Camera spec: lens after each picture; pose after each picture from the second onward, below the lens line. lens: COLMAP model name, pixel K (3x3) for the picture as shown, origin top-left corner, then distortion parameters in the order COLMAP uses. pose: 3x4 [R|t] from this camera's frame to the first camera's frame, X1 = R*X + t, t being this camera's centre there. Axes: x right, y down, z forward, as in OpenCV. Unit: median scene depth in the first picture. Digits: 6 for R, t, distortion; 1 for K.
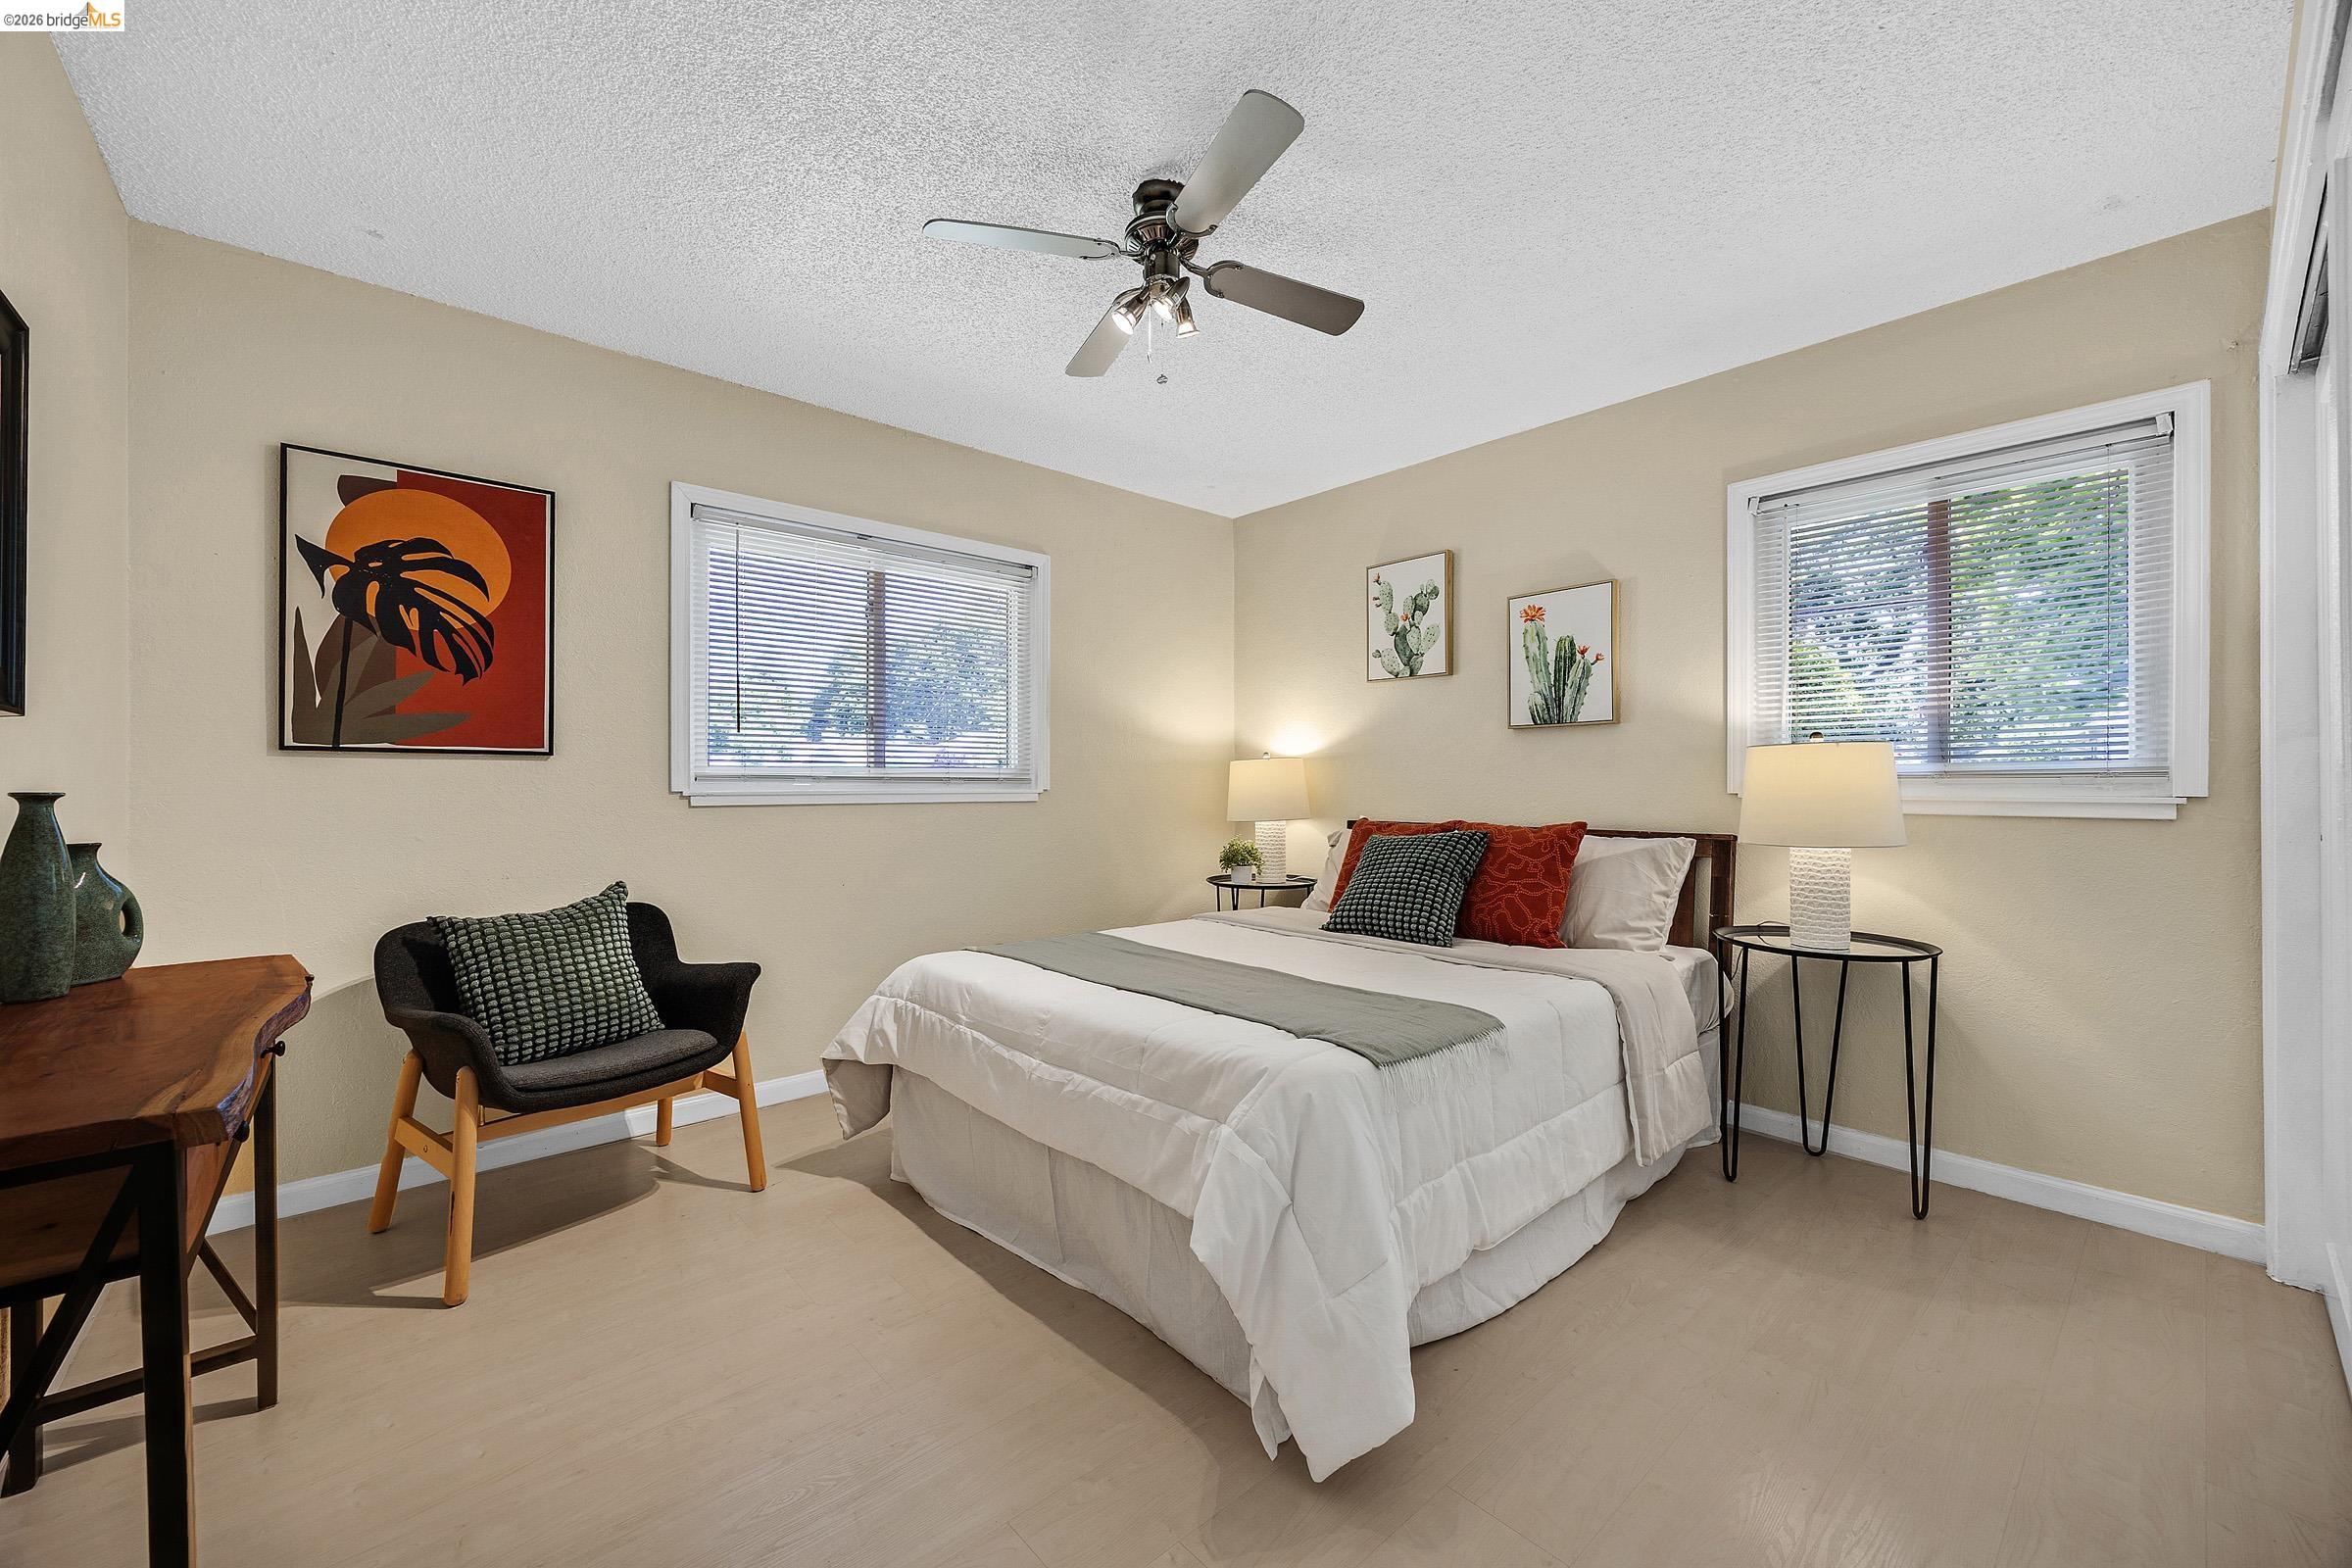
lens RADIAL K [[903.3, 0, 1174.1], [0, 903.3, 780.7], [0, 0, 1]] dist [-0.001908, -0.000144]
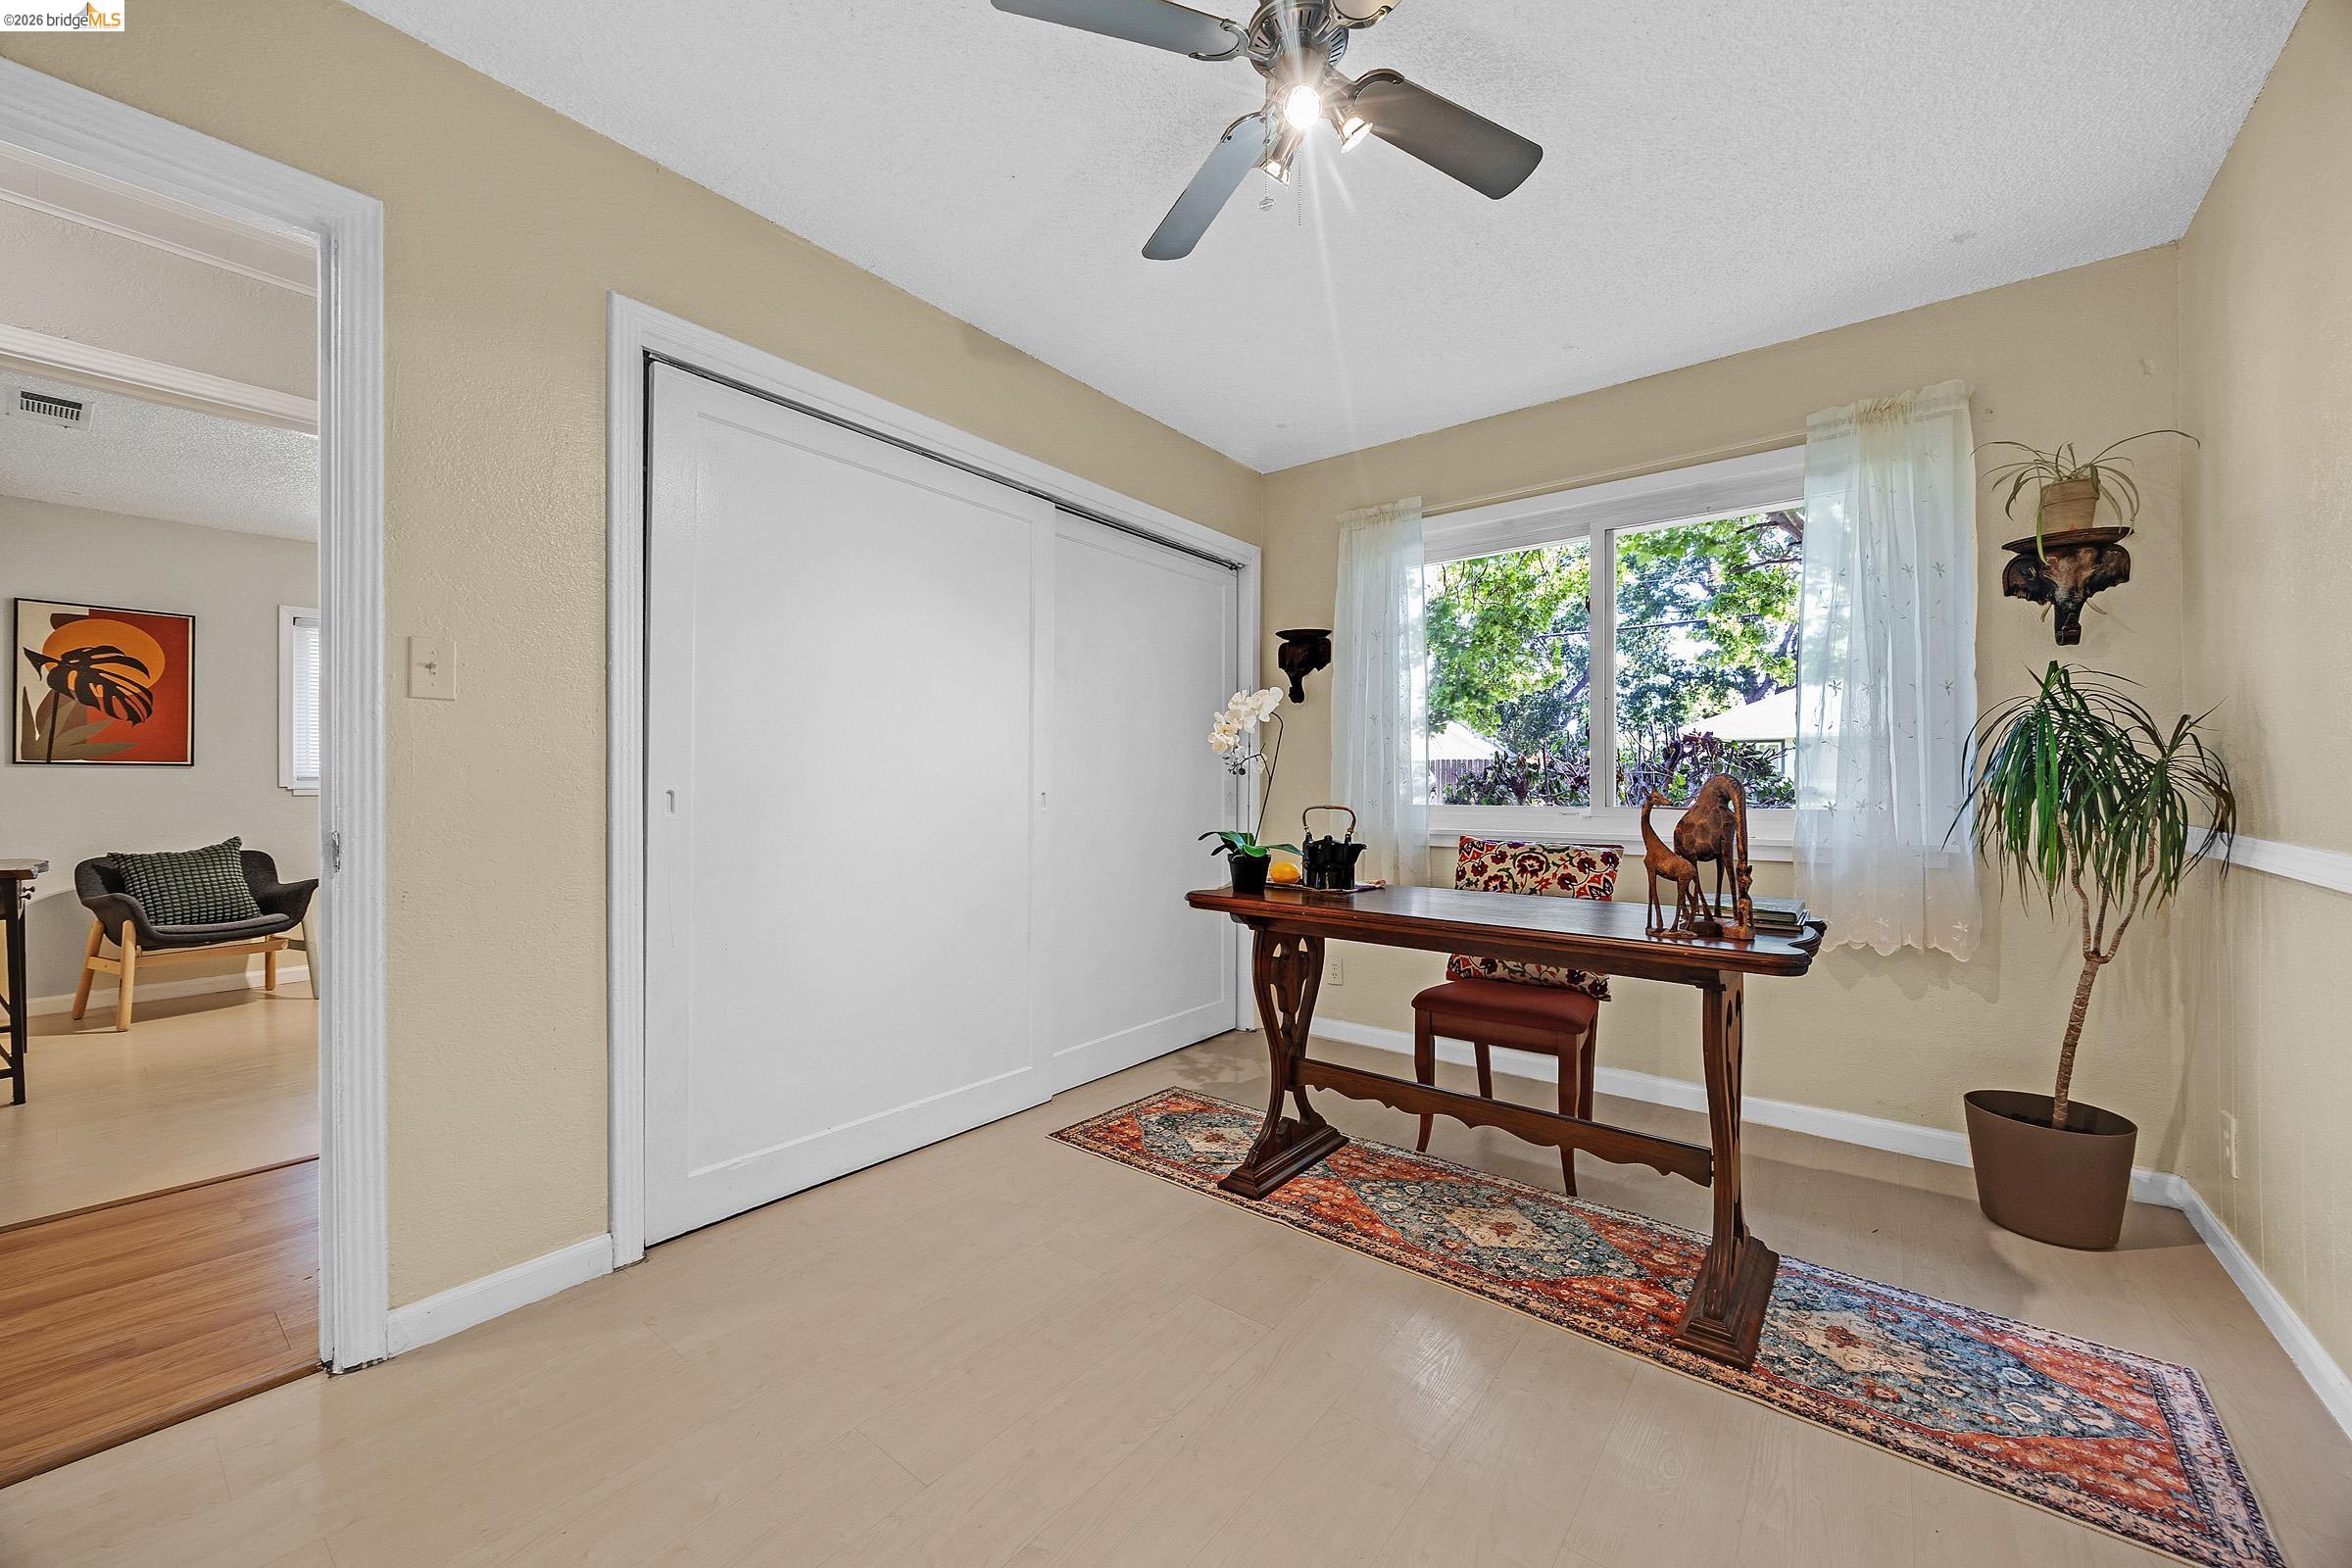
lens RADIAL K [[903.3, 0, 1174.8], [0, 903.3, 787.8], [0, 0, 1]] dist [-0.001908, -0.000144]
pose [[0.985484, 0.002307, 0.169751, 0.981699], [-0.002543, 0.999996, 0.001169, 0.006844], [-0.169747, -0.001584, 0.985486, -1.152591]]
